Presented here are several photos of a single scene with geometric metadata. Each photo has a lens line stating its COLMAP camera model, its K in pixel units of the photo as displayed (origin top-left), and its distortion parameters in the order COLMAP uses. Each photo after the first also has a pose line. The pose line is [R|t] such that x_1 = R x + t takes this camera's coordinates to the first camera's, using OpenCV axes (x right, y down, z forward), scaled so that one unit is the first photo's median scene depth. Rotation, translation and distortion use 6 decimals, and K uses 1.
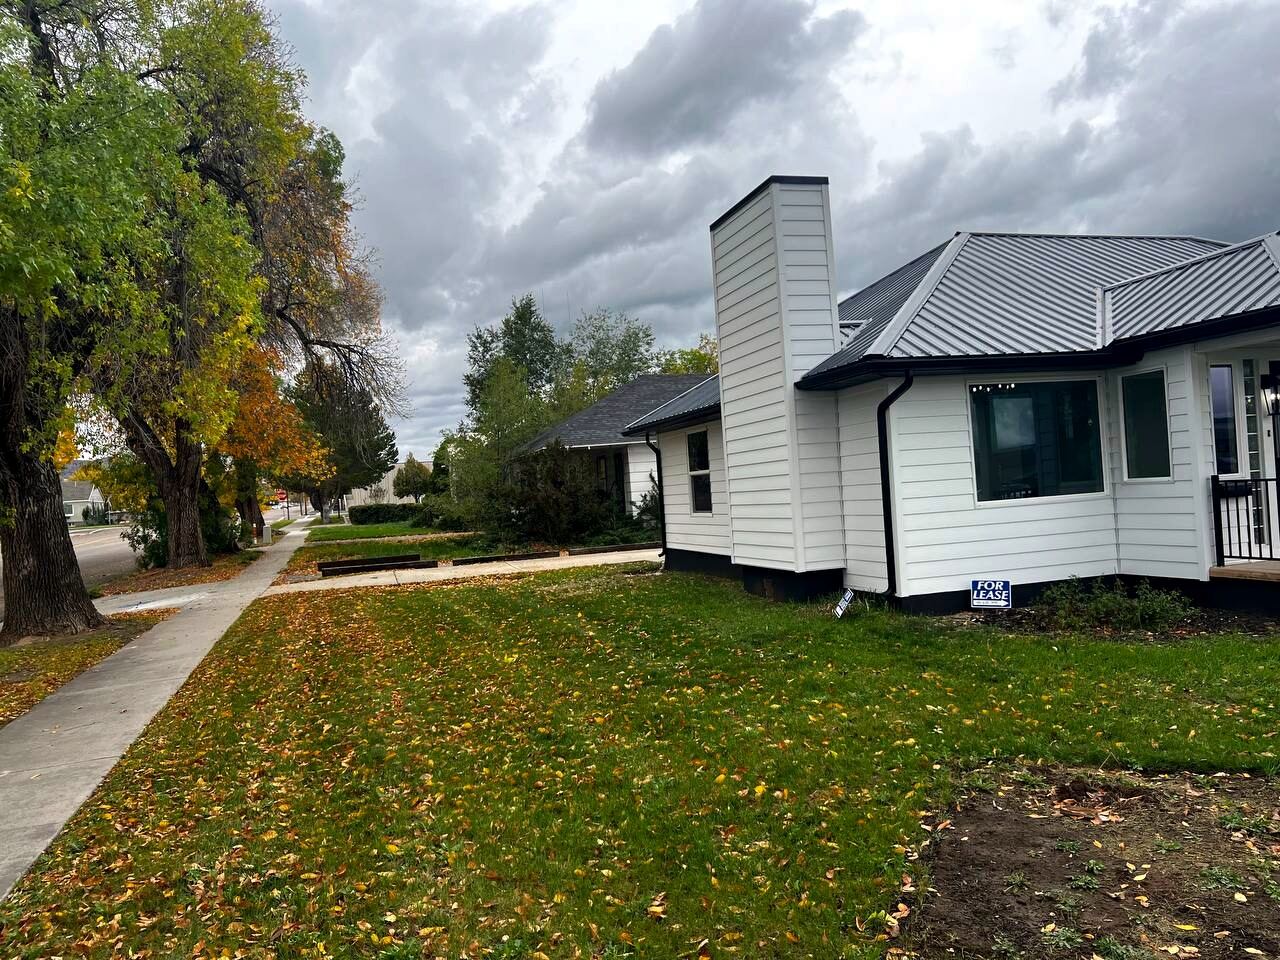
lens RADIAL K [[995.4, 0, 640.0], [0, 995.4, 480.0], [0, 0, 1]] dist [0.172643, -0.306690]
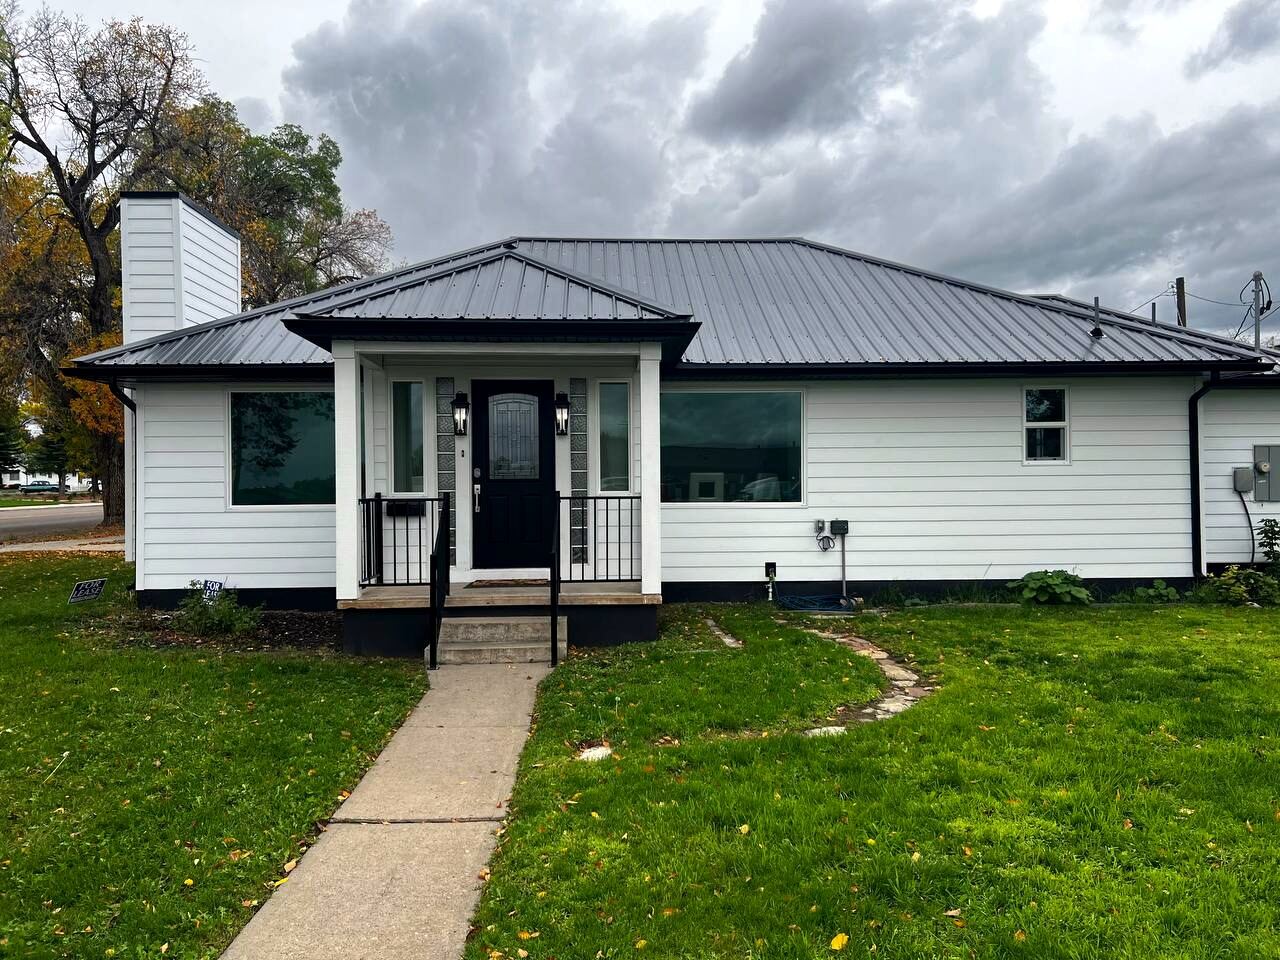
lens RADIAL K [[995.4, 0, 640.0], [0, 995.4, 480.0], [0, 0, 1]] dist [0.172643, -0.306690]
pose [[0.964183, 0.058461, -0.258713, 1.022422], [-0.056450, 0.998290, 0.015203, -0.044755], [0.259160, -0.000054, 0.965834, 0.110601]]
